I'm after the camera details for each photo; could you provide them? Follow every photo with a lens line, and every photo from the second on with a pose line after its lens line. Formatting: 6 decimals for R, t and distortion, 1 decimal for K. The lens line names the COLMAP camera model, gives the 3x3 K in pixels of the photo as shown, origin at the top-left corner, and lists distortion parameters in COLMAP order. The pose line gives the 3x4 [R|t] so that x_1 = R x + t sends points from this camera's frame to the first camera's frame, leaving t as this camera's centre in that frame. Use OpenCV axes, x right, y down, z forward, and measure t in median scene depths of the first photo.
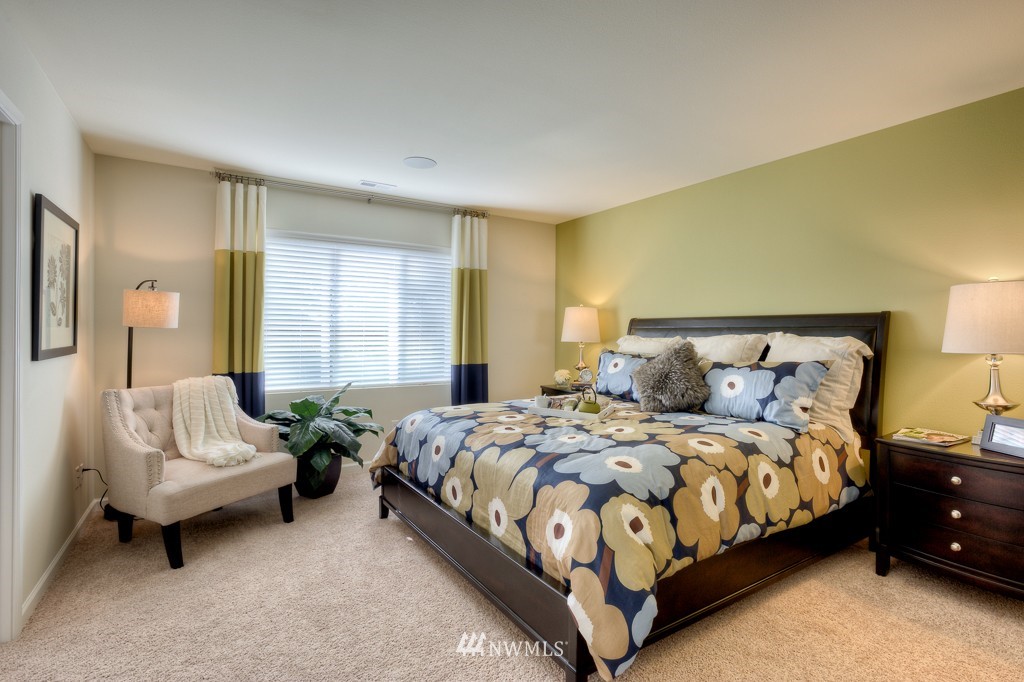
lens RADIAL K [[484.1, 0, 523.8], [0, 484.1, 340.8], [0, 0, 1]] dist [-0.035570, 0.011387]
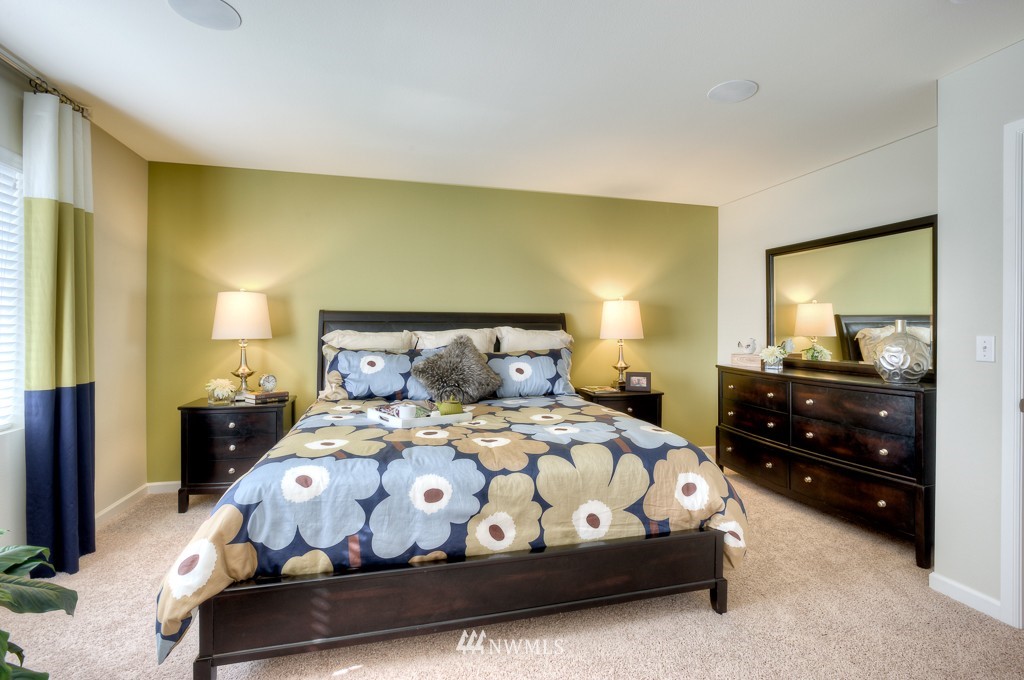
lens RADIAL K [[484.1, 0, 520.4], [0, 484.1, 333.0], [0, 0, 1]] dist [-0.035570, 0.011387]
pose [[0.323363, -0.009309, 0.946229, -0.805369], [0.010642, 0.999924, 0.006200, -0.012868], [-0.946215, 0.008065, 0.323438, 0.656214]]
